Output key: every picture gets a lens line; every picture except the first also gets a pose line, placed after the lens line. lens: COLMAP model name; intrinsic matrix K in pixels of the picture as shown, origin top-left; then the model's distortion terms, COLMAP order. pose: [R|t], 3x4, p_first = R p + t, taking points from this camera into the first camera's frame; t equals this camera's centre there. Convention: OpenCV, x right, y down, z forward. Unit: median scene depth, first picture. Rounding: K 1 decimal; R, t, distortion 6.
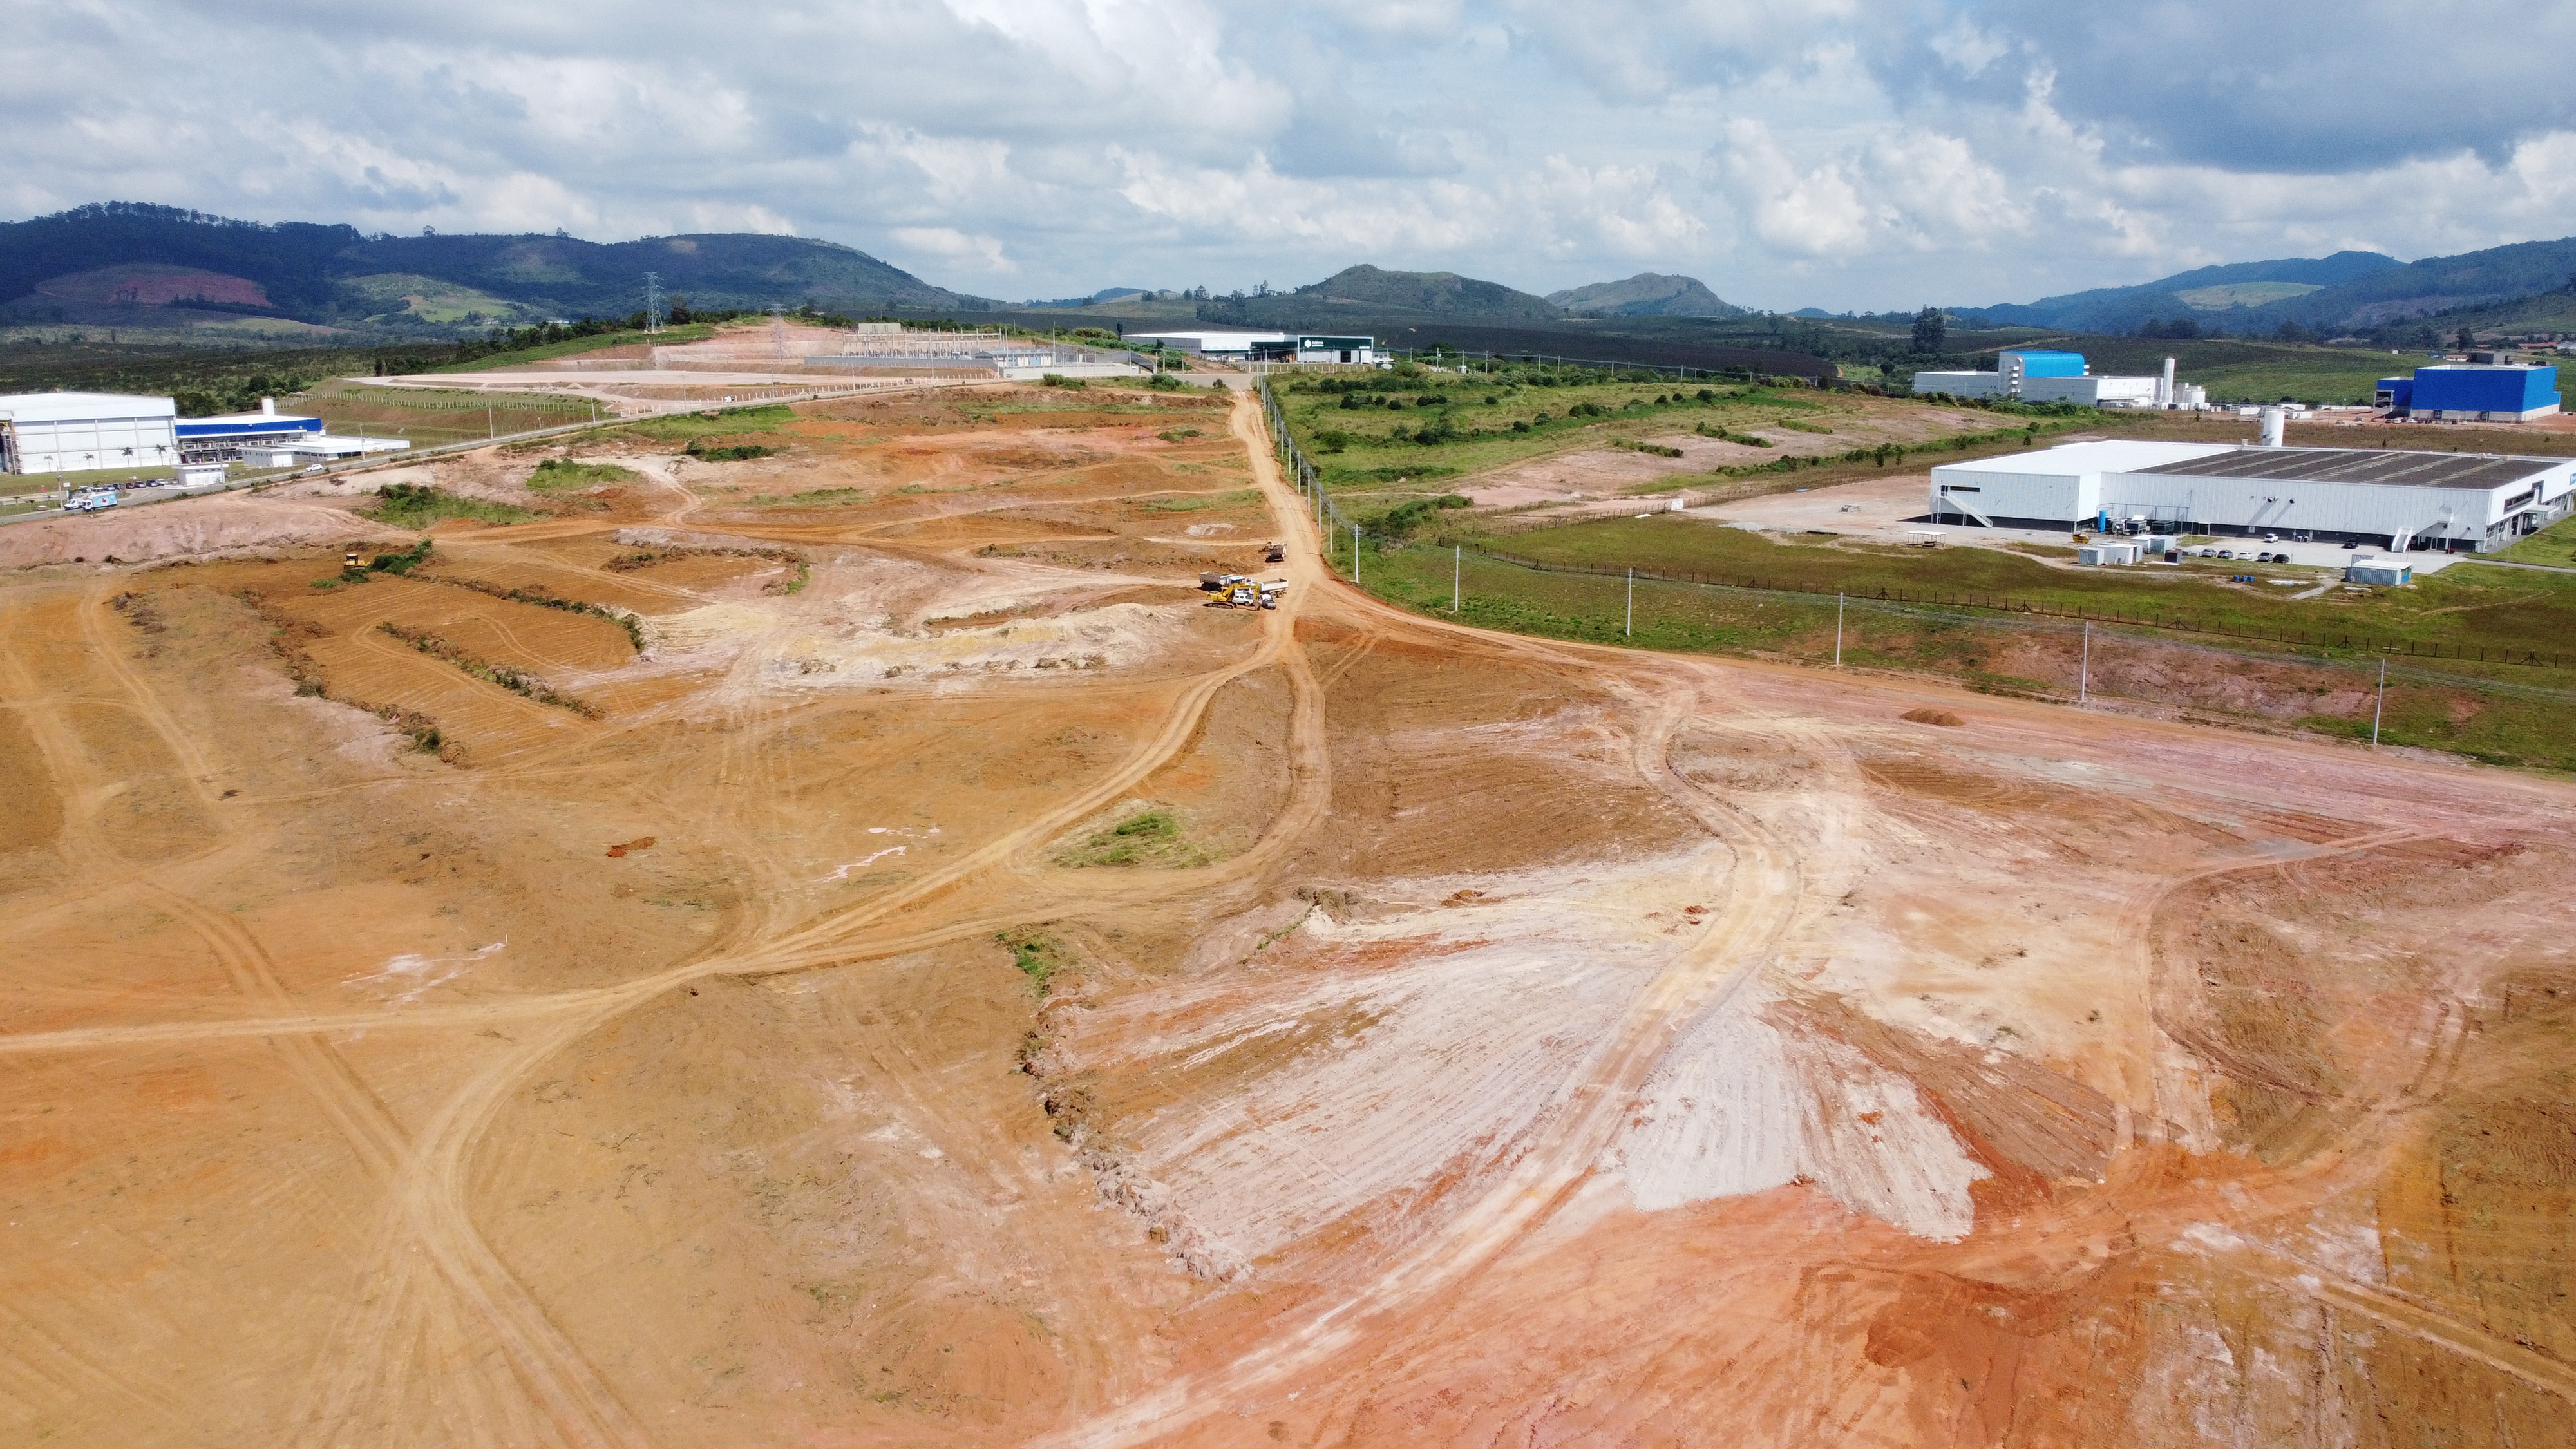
lens RADIAL K [[1946.9, 0, 1282.0], [0, 1946.9, 727.6], [0, 0, 1]] dist [0.005153, -0.007203]
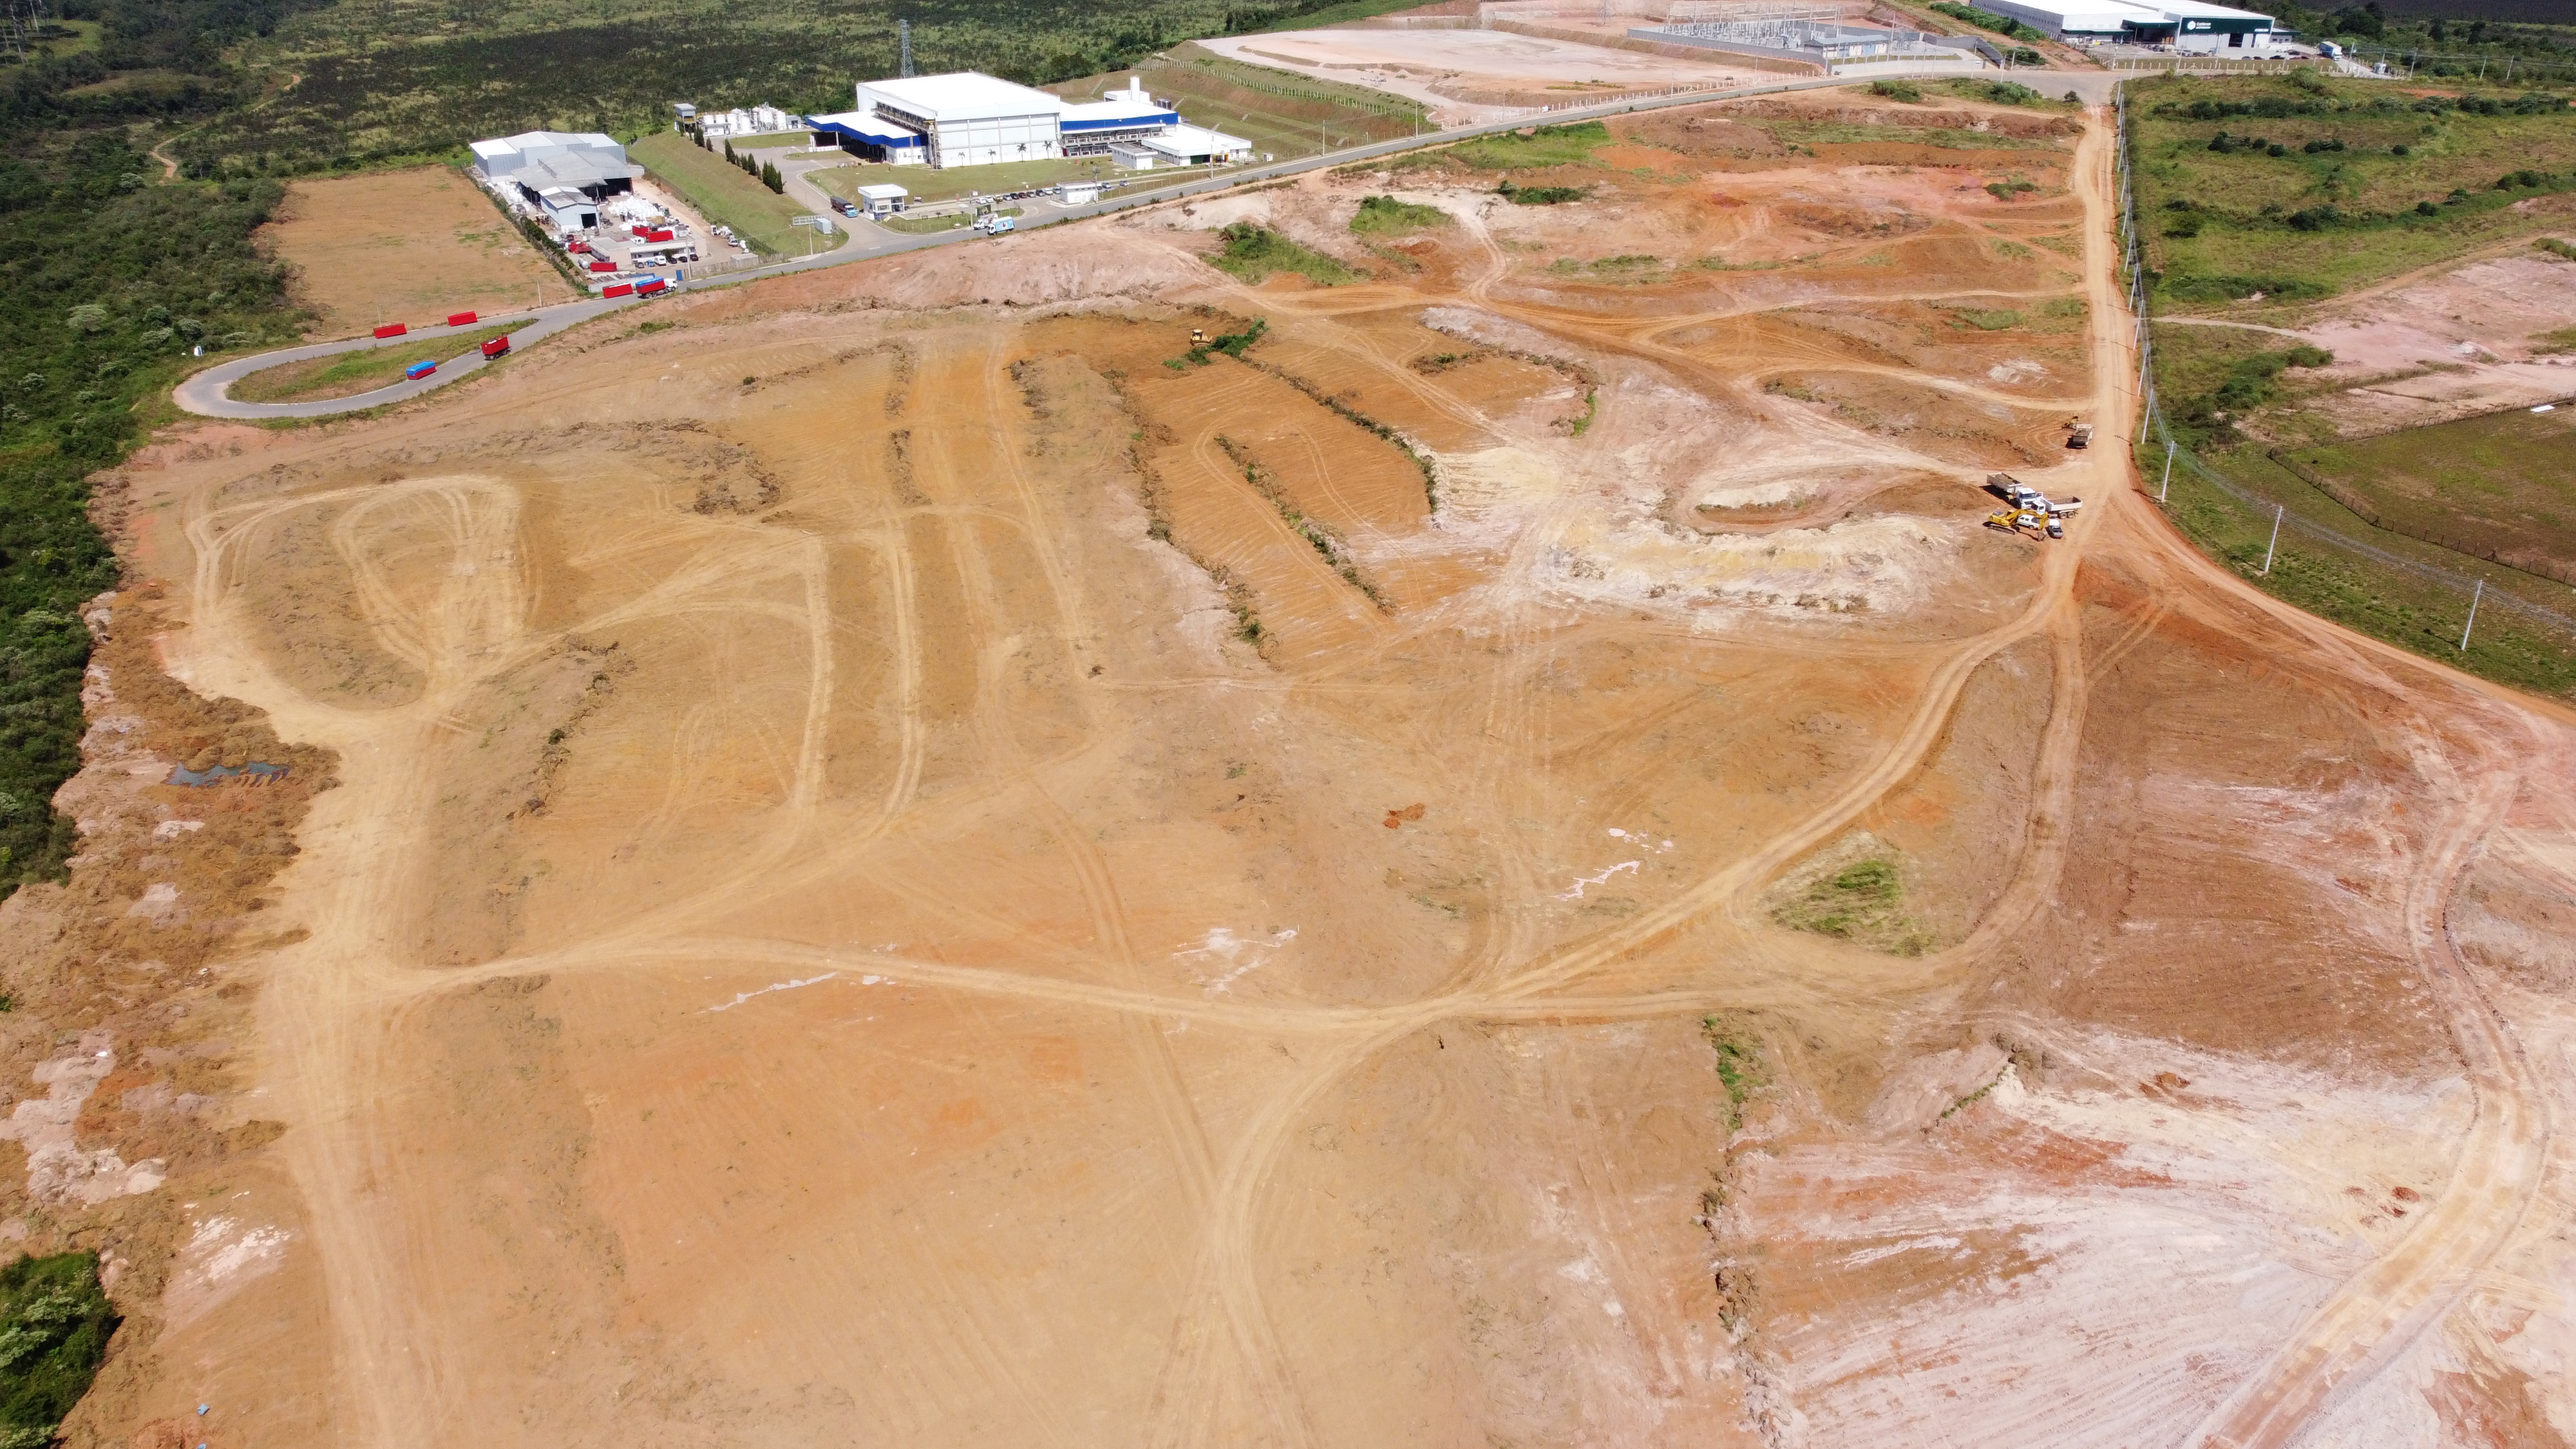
lens RADIAL K [[1946.9, 0, 1282.0], [0, 1946.9, 727.6], [0, 0, 1]] dist [0.005153, -0.007203]
pose [[0.920291, 0.166999, -0.353803, -0.002305], [-0.088815, 0.969889, 0.226777, -0.232877], [0.381021, -0.177278, 0.907412, -0.059718]]
